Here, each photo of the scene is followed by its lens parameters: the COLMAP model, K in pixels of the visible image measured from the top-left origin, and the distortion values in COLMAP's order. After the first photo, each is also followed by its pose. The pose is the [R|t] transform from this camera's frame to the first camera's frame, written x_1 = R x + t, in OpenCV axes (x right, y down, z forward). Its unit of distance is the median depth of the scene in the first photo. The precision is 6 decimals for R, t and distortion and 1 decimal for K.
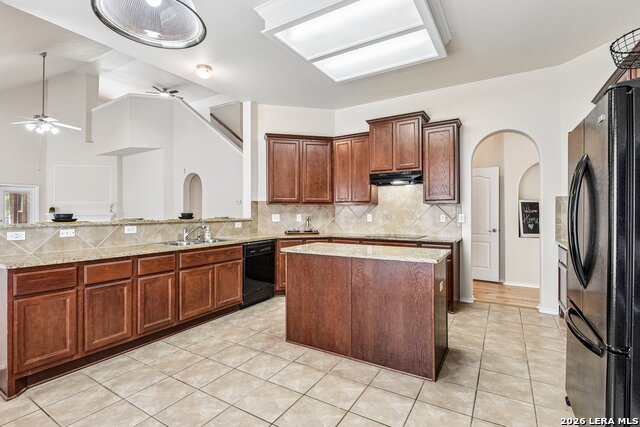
lens RADIAL K [[310.4, 0, 321.2], [0, 310.4, 207.5], [0, 0, 1]] dist [-0.000488, -0.006387]
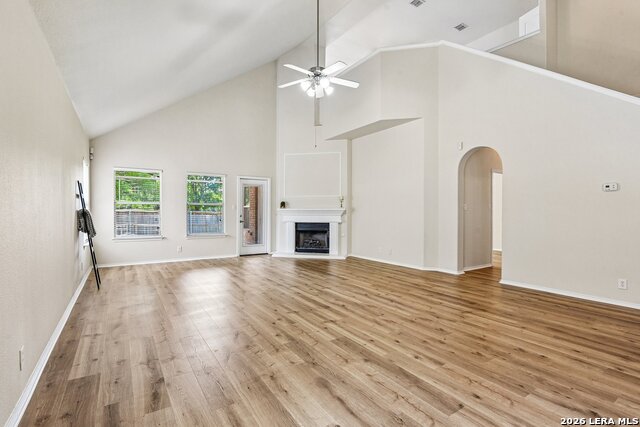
lens RADIAL K [[310.4, 0, 314.3], [0, 310.4, 211.7], [0, 0, 1]] dist [-0.000488, -0.006387]
pose [[0.898767, 0.008295, -0.438349, -0.390358], [-0.000639, 0.999845, 0.017611, 0.012162], [0.438427, -0.015548, 0.898632, 0.228851]]
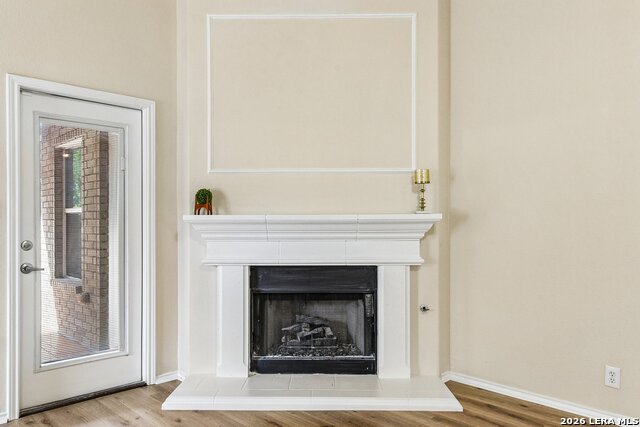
lens RADIAL K [[458.4, 0, 319.4], [0, 458.4, 217.2], [0, 0, 1]] dist [-0.001678, 0.001807]
pose [[0.972910, 0.003607, -0.231157, -0.693829], [-0.000900, 0.999930, 0.011813, 0.016330], [0.231183, -0.011285, 0.972845, 0.666931]]
